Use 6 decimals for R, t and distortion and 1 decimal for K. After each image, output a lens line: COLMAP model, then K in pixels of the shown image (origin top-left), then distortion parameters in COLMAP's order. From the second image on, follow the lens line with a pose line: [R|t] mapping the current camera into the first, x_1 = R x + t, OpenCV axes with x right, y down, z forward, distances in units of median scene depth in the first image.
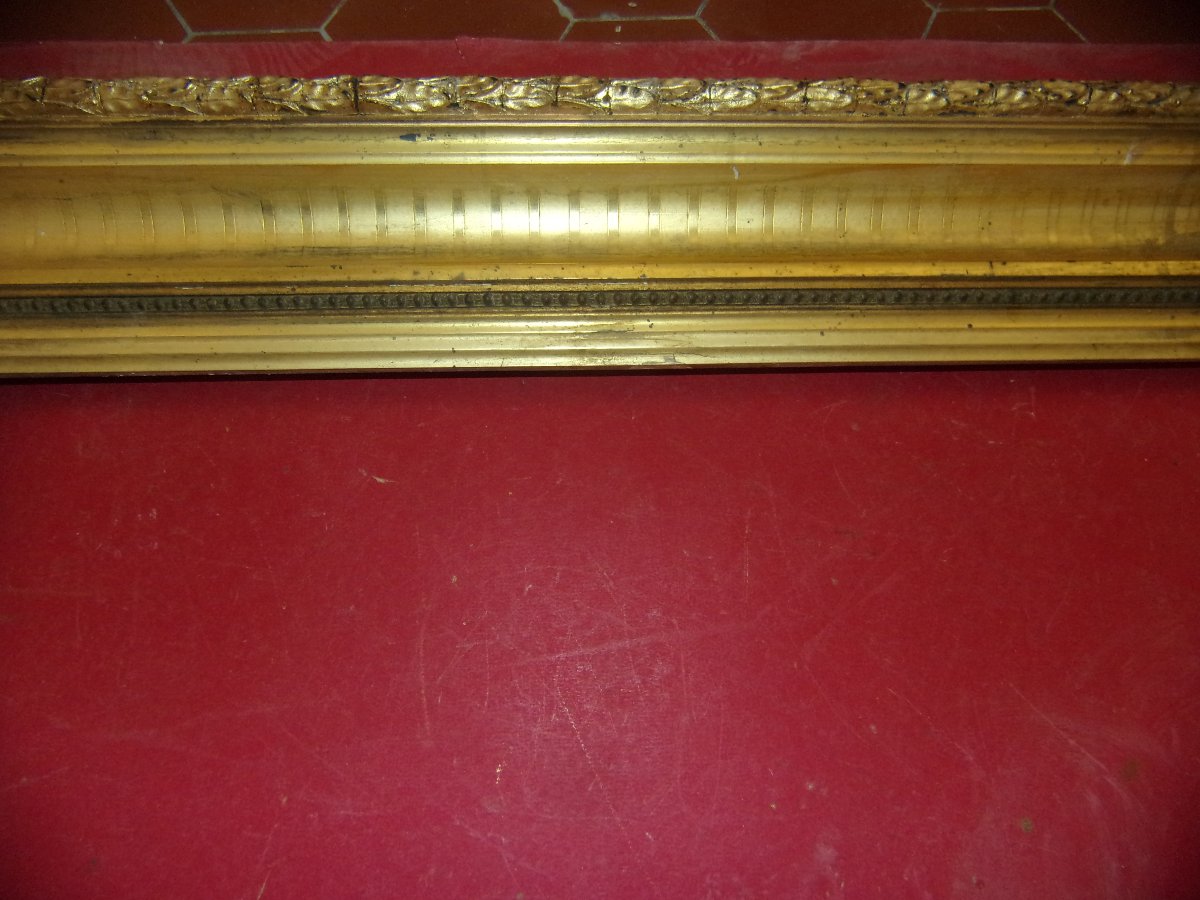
lens RADIAL K [[823.8, 0, 600.0], [0, 823.8, 450.0], [0, 0, 1]] dist [-0.018476, -0.001788]
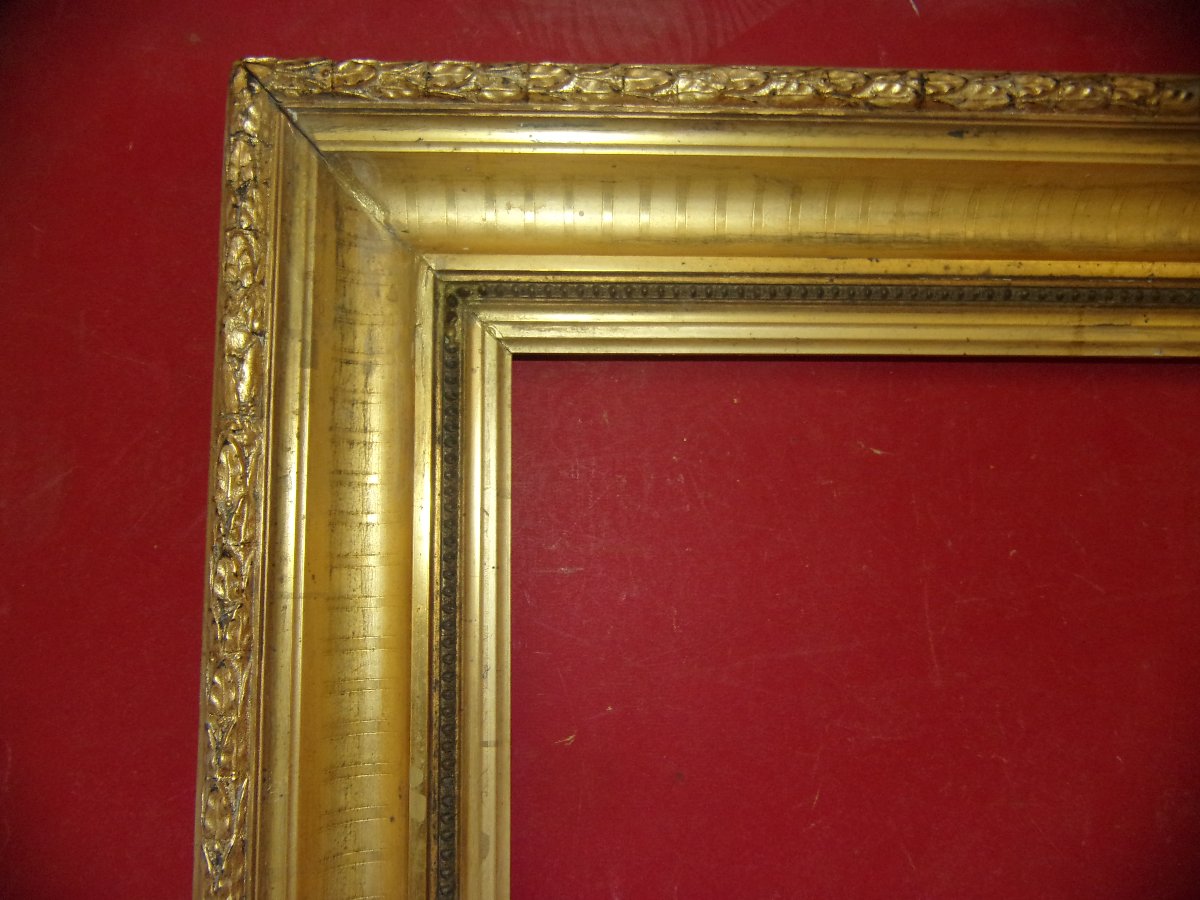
lens RADIAL K [[823.8, 0, 600.0], [0, 823.8, 450.0], [0, 0, 1]] dist [-0.018476, -0.001788]
pose [[0.999608, 0.027243, -0.006455, -0.644525], [-0.025321, 0.978077, 0.206700, -0.188443], [0.011945, -0.206455, 0.978383, -0.089309]]
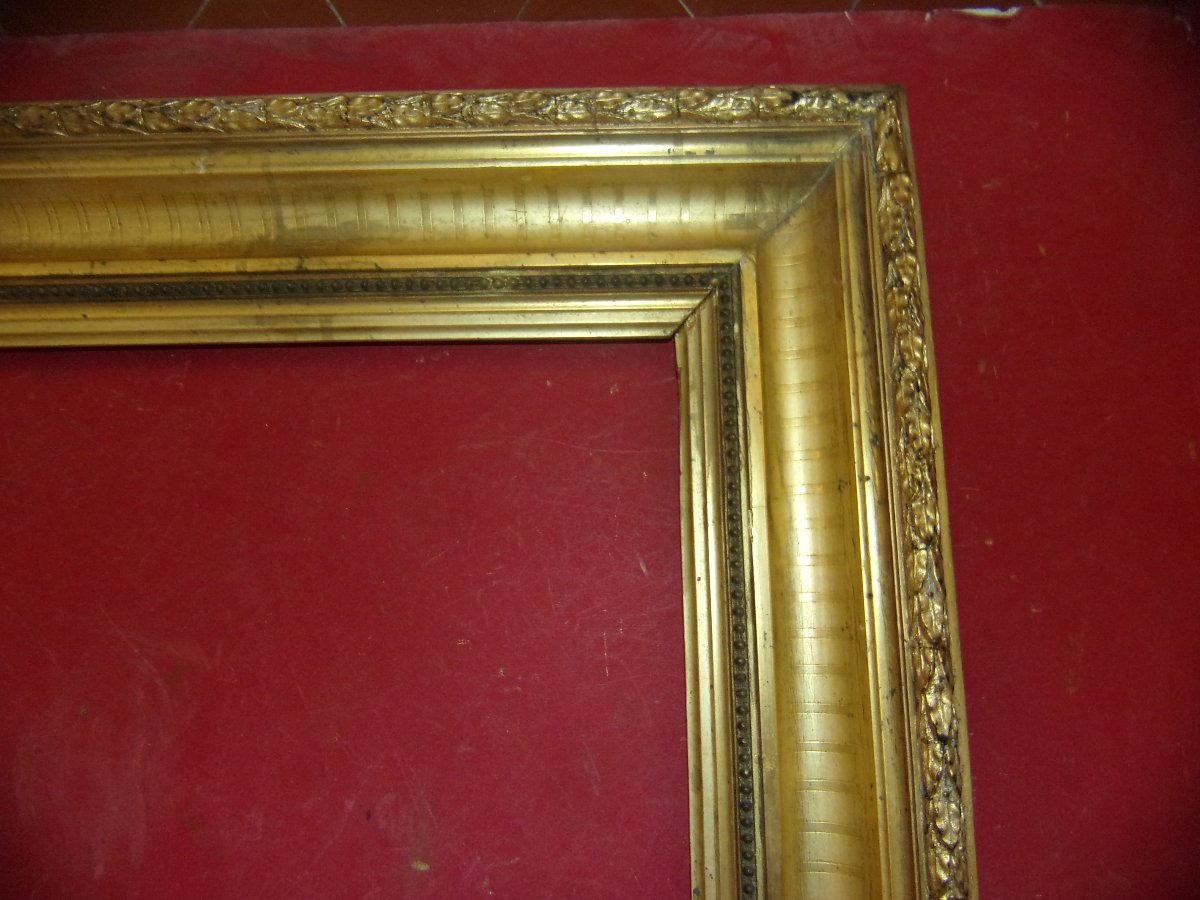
lens RADIAL K [[823.8, 0, 600.0], [0, 823.8, 450.0], [0, 0, 1]] dist [-0.018476, -0.001788]
pose [[0.998457, 0.012239, -0.054170, 1.296110], [-0.003733, 0.988000, 0.154412, -0.147893], [0.055409, -0.153971, 0.986520, -0.172491]]
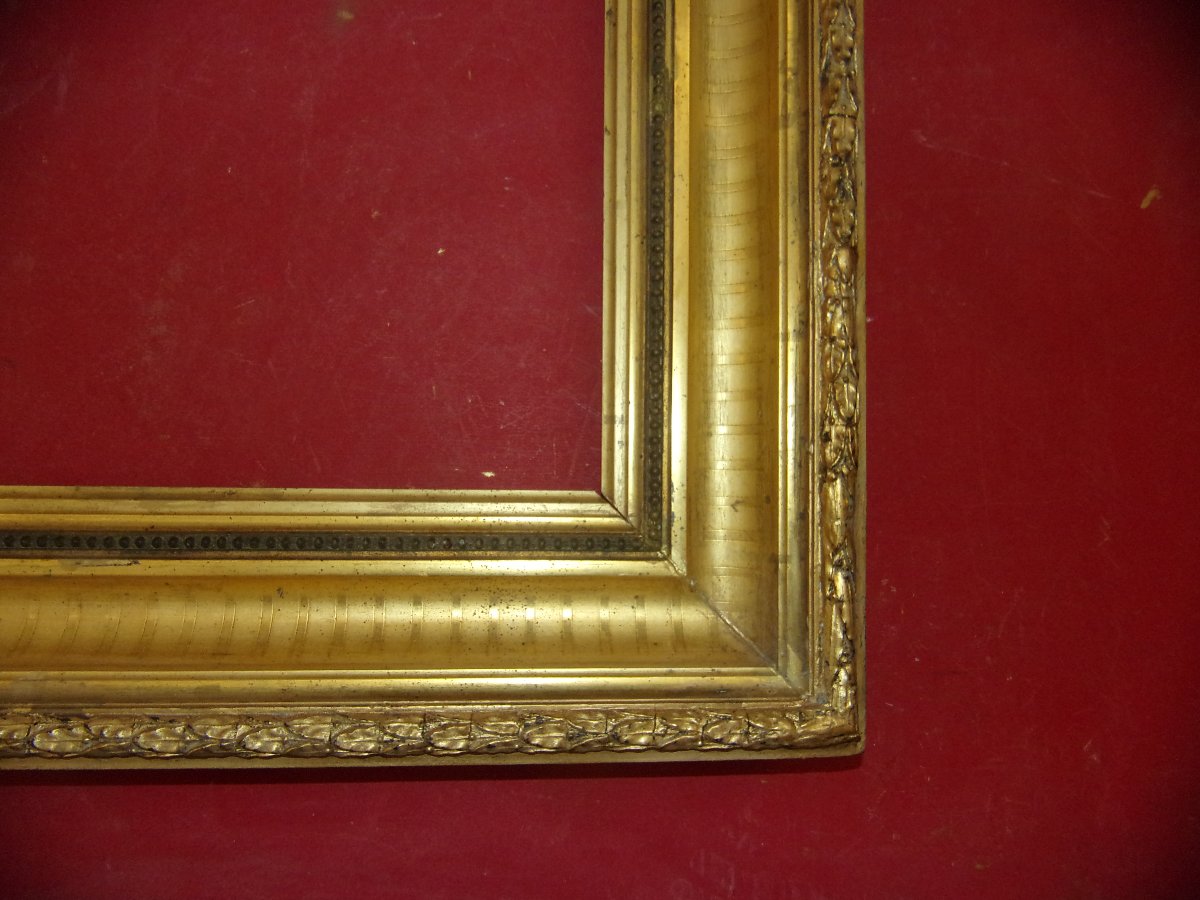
lens RADIAL K [[843.4, 0, 601.6], [0, 843.4, 443.2], [0, 0, 1]] dist [-0.001797, -0.032826]
pose [[0.997914, 0.043797, 0.047431, 1.330864], [-0.055856, 0.954133, 0.294127, 0.824515], [-0.032374, -0.296163, 0.954589, -0.506448]]
